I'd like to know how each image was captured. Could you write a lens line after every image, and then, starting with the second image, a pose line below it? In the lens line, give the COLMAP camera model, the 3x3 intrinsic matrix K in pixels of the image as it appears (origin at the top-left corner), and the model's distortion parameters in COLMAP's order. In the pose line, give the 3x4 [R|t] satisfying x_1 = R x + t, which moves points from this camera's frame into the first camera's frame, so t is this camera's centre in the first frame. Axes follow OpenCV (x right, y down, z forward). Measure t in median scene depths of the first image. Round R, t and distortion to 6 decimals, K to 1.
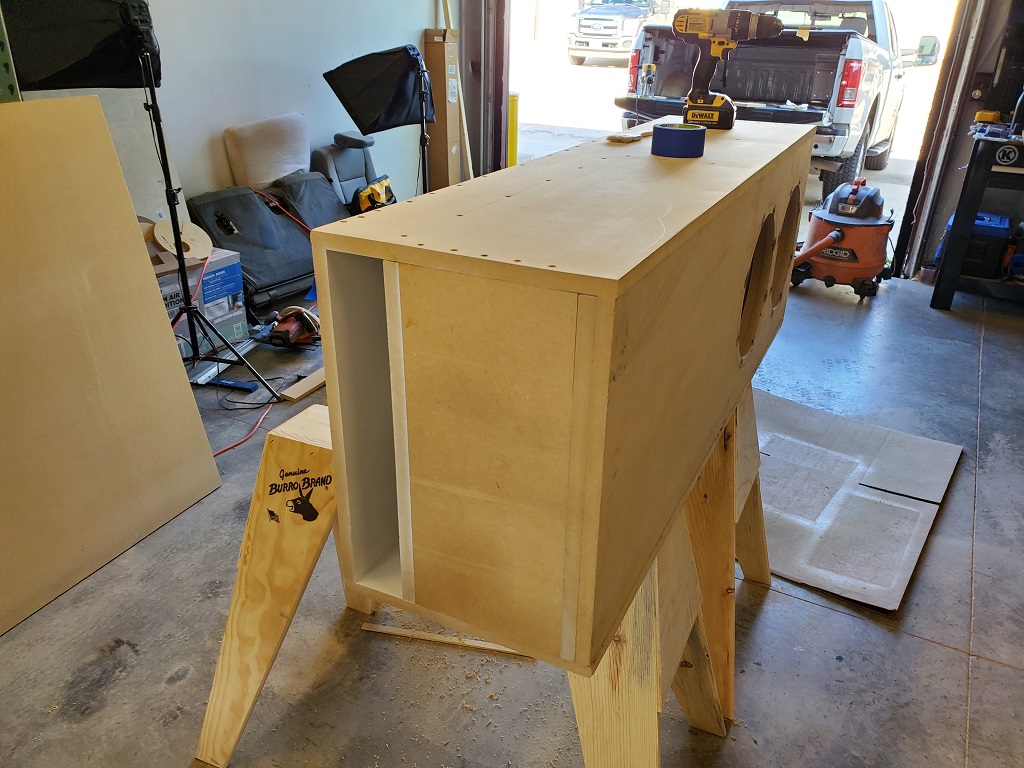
lens RADIAL K [[784.5, 0, 542.0], [0, 784.5, 380.3], [0, 0, 1]] dist [-0.006155, 0.055806]
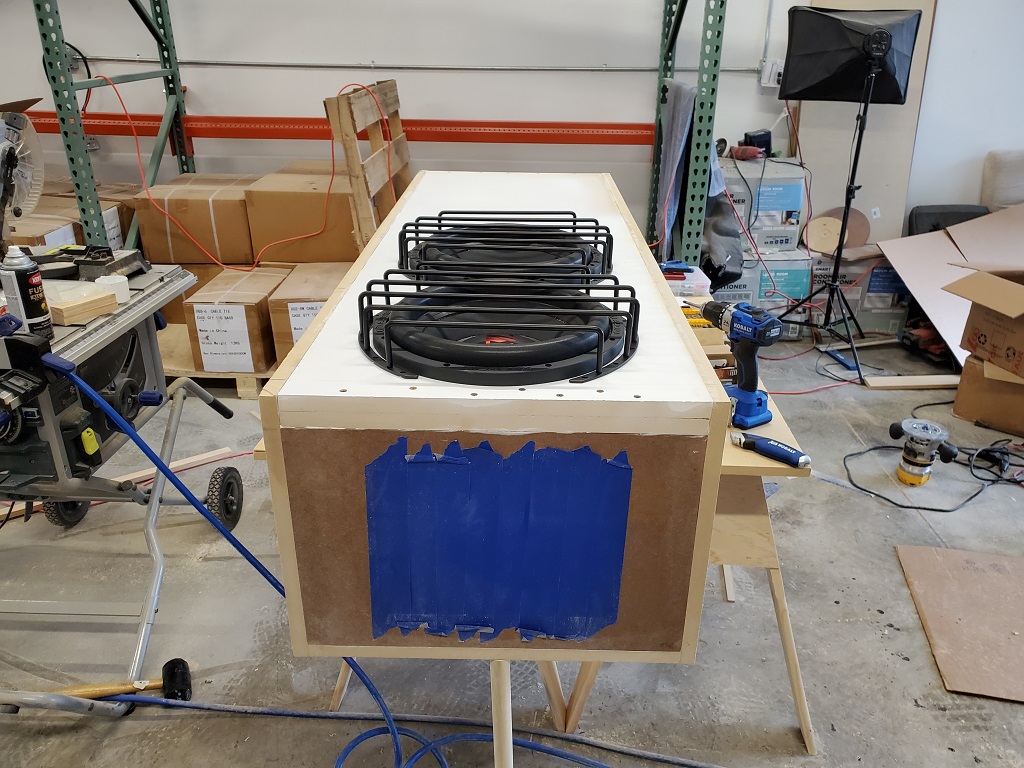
lens RADIAL K [[784.5, 0, 542.0], [0, 784.5, 380.3], [0, 0, 1]] dist [-0.006155, 0.055806]
pose [[0.453103, 0.346579, -0.821329, 0.366230], [-0.375364, 0.909848, 0.176855, -0.005280], [0.808579, 0.228164, 0.542348, 0.026645]]
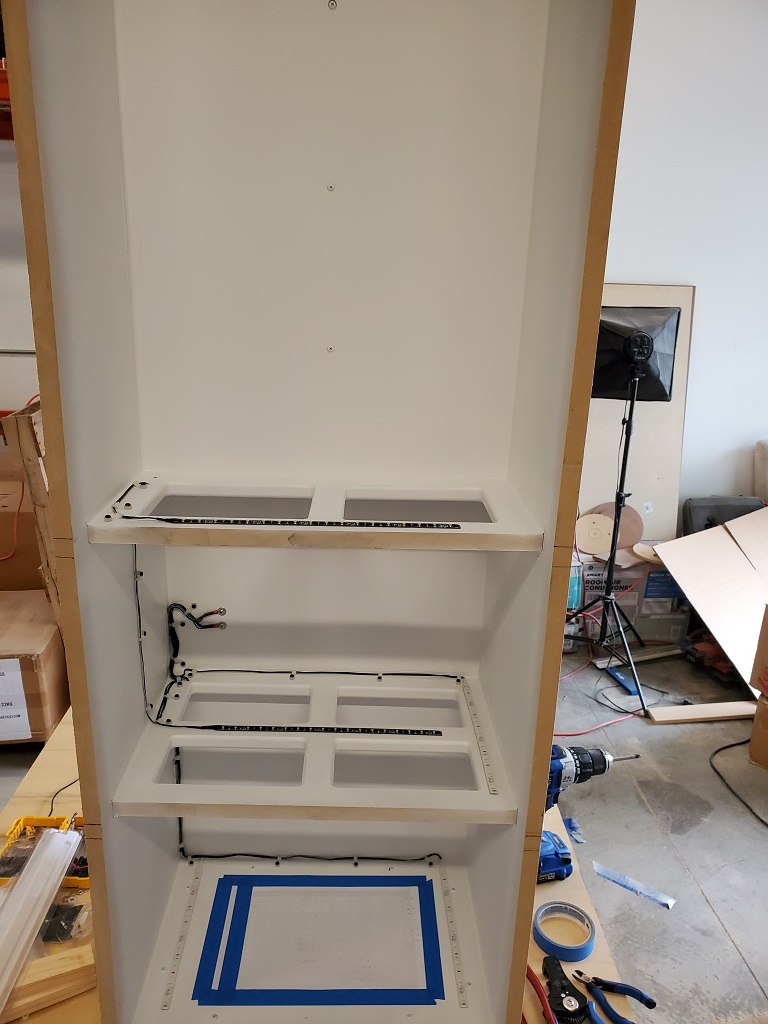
lens RADIAL K [[784.5, 0, 384.0], [0, 784.5, 512.0], [0, 0, 1]] dist [-0.006155, 0.055806]
pose [[0.518921, 0.242048, -0.819838, 0.232123], [-0.368083, 0.928877, 0.041261, -0.127689], [0.771516, 0.280357, 0.571108, 0.116889]]
